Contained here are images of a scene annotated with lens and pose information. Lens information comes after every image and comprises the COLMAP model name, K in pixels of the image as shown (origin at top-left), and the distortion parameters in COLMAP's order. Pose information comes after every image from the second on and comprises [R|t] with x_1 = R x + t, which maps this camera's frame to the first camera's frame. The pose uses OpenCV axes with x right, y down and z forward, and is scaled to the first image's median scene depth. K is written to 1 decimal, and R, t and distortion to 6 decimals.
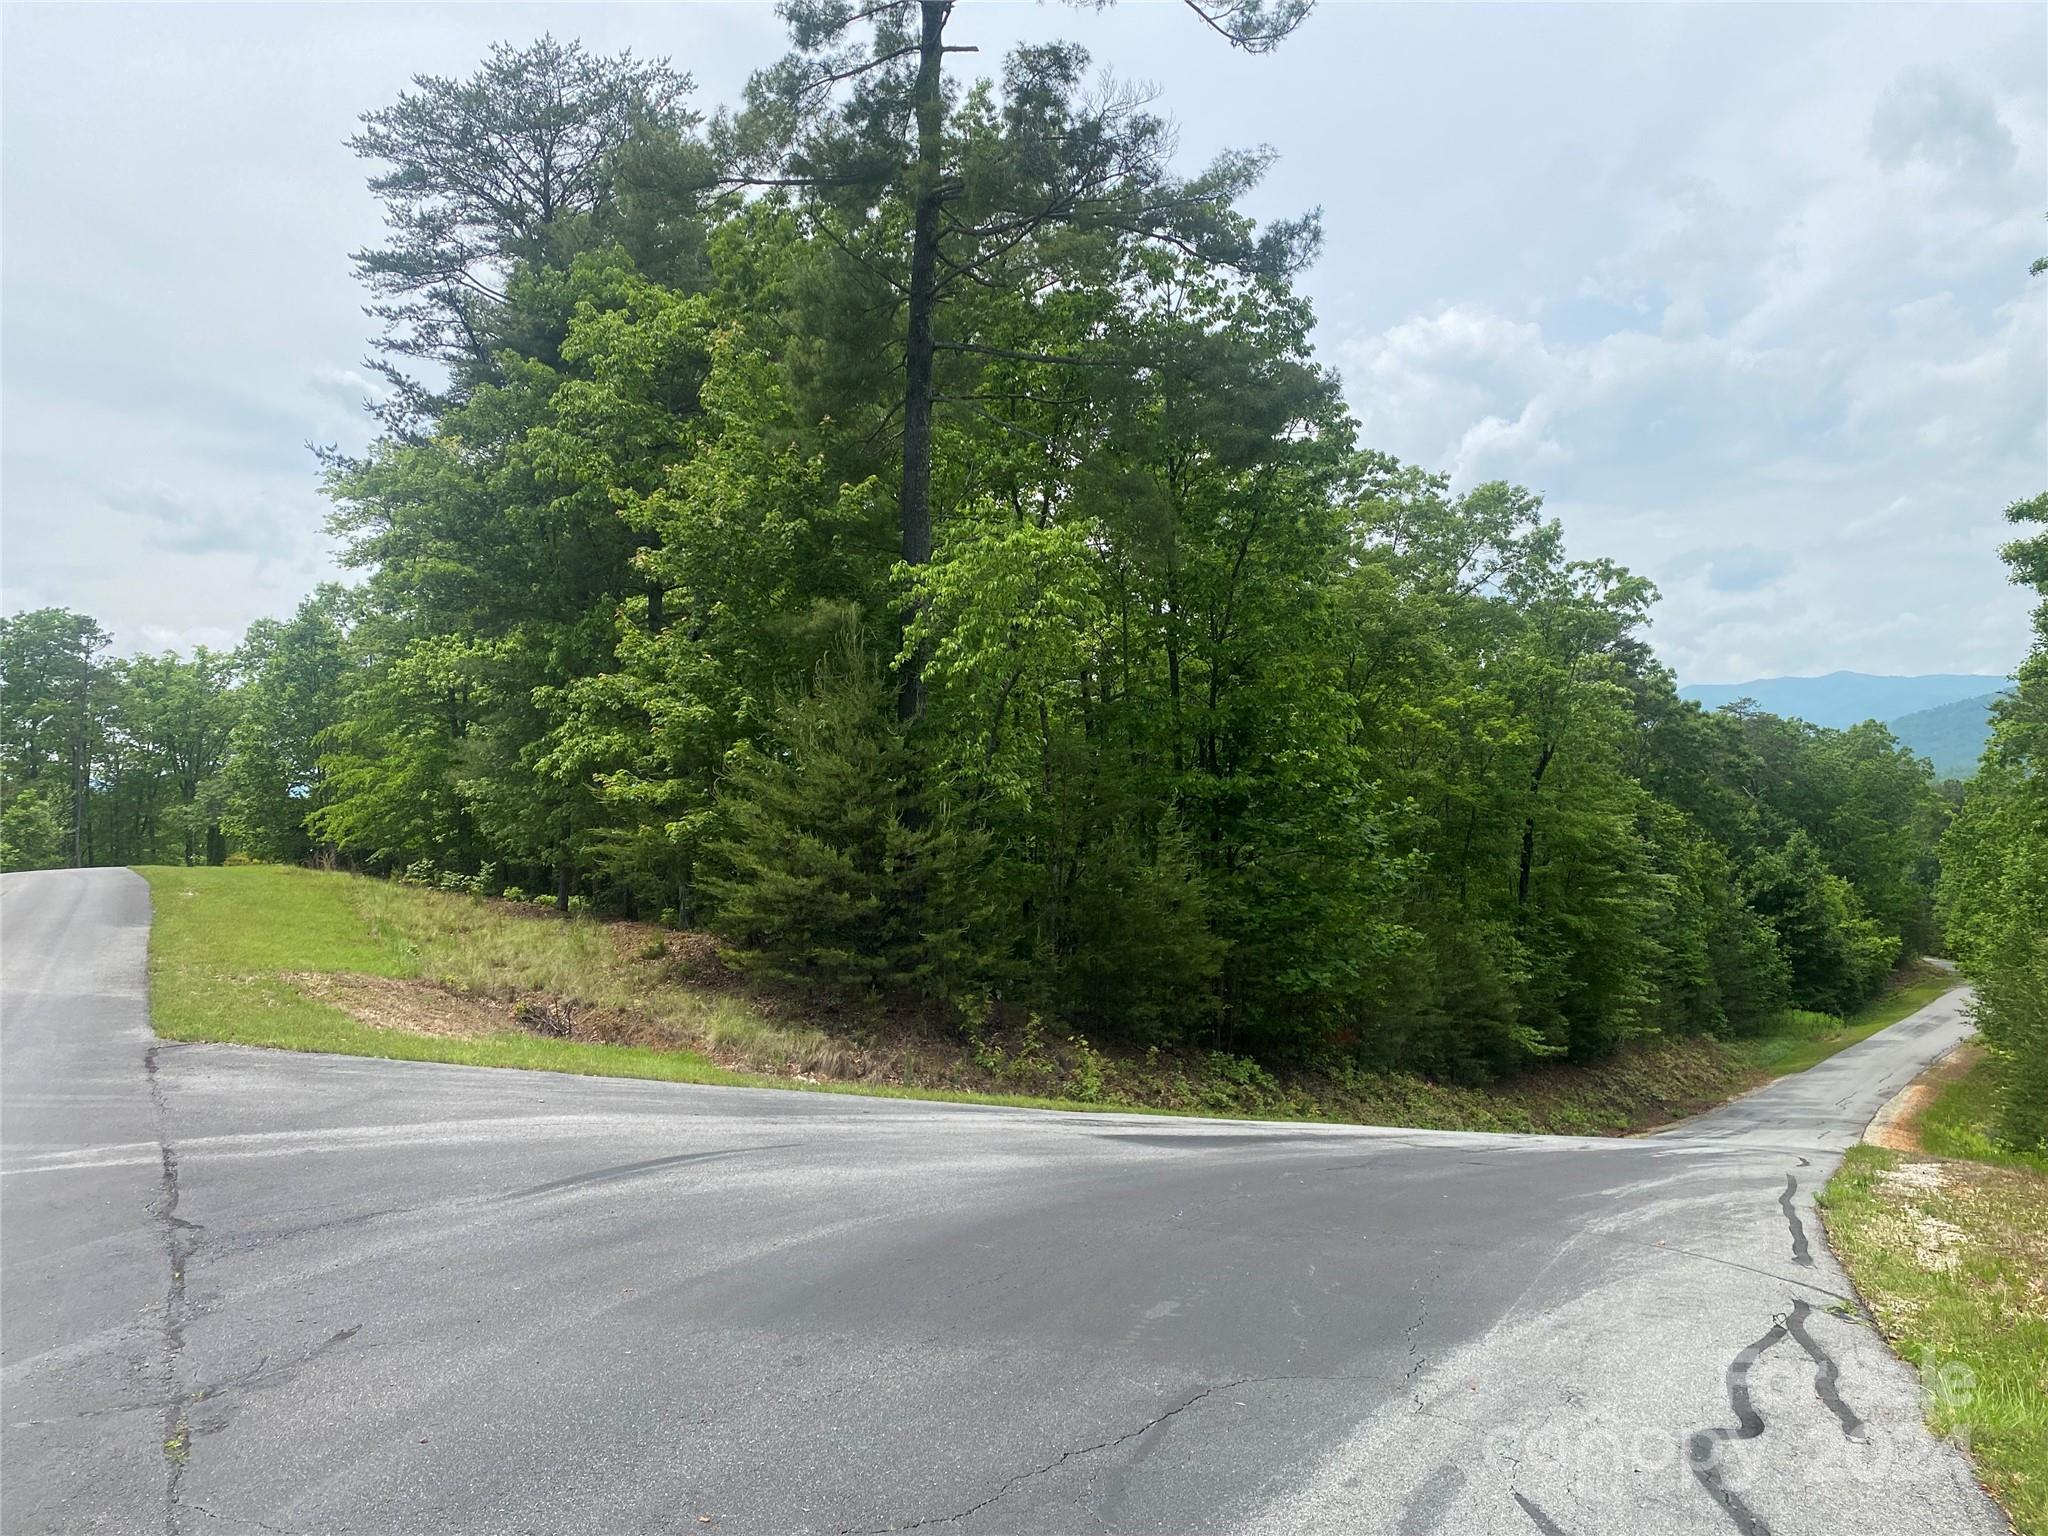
lens RADIAL K [[1532.9, 0, 1030.0], [0, 1532.9, 771.9], [0, 0, 1]] dist [0.082336, 0.004966]
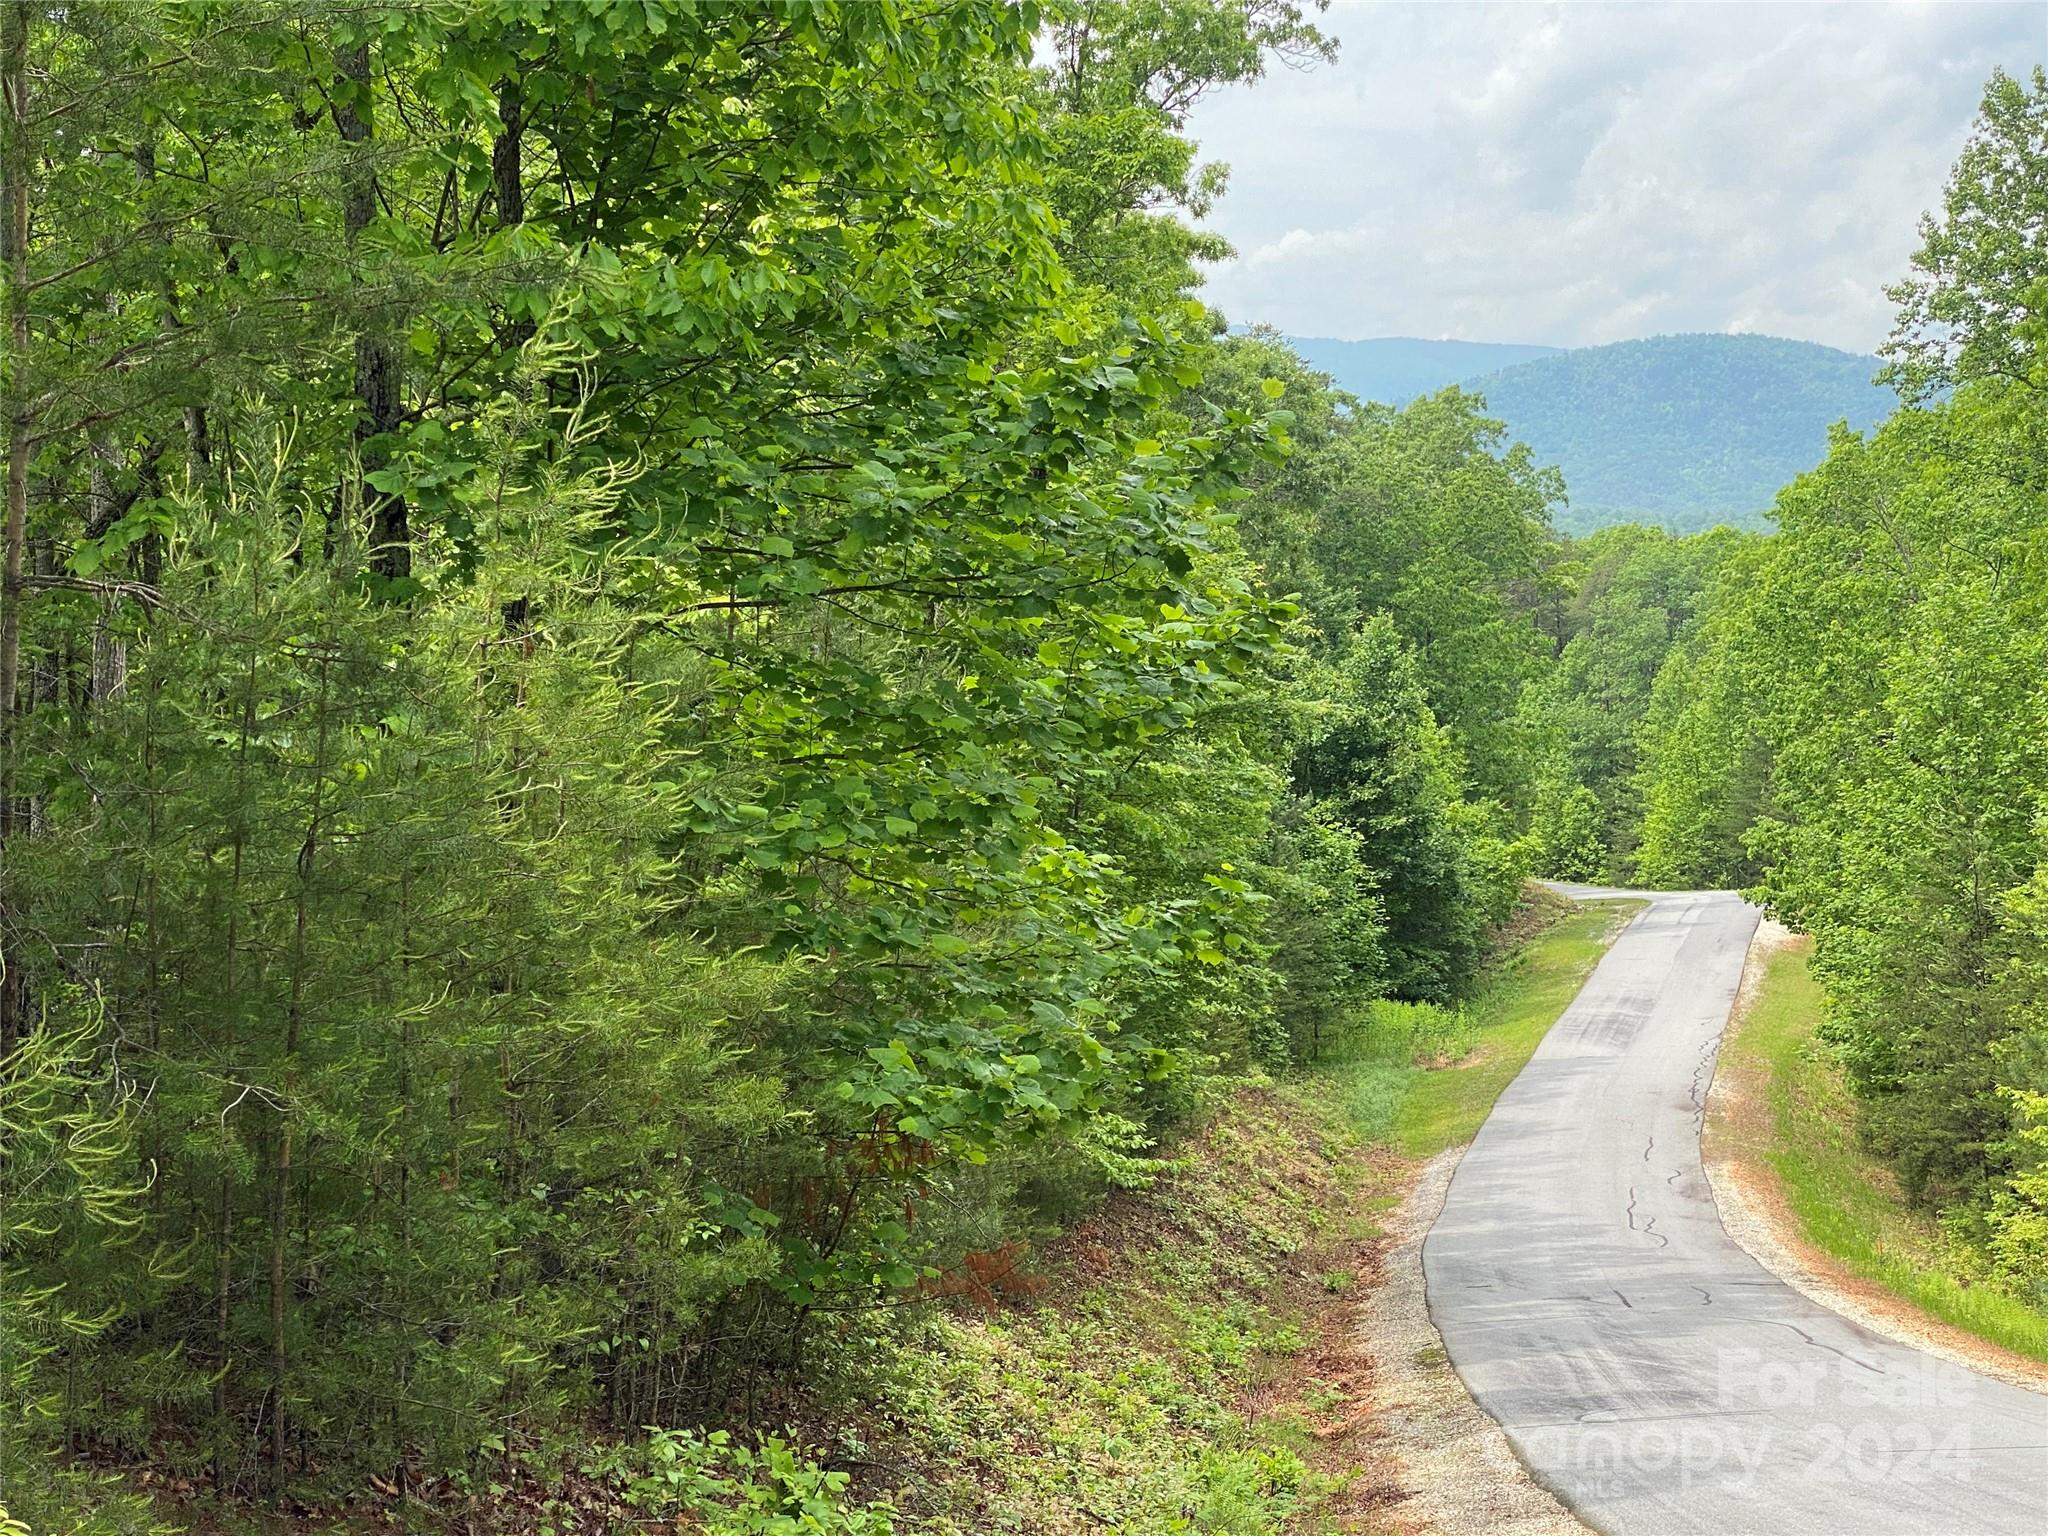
lens RADIAL K [[3427.2, 0, 1023.7], [0, 3427.2, 767.2], [0, 0, 1]] dist [0.123200, 0.000000]
pose [[0.917162, -0.014980, 0.398233, -0.008250], [-0.015757, 0.997149, 0.073796, 0.010190], [-0.398203, -0.073958, 0.914311, 0.116397]]
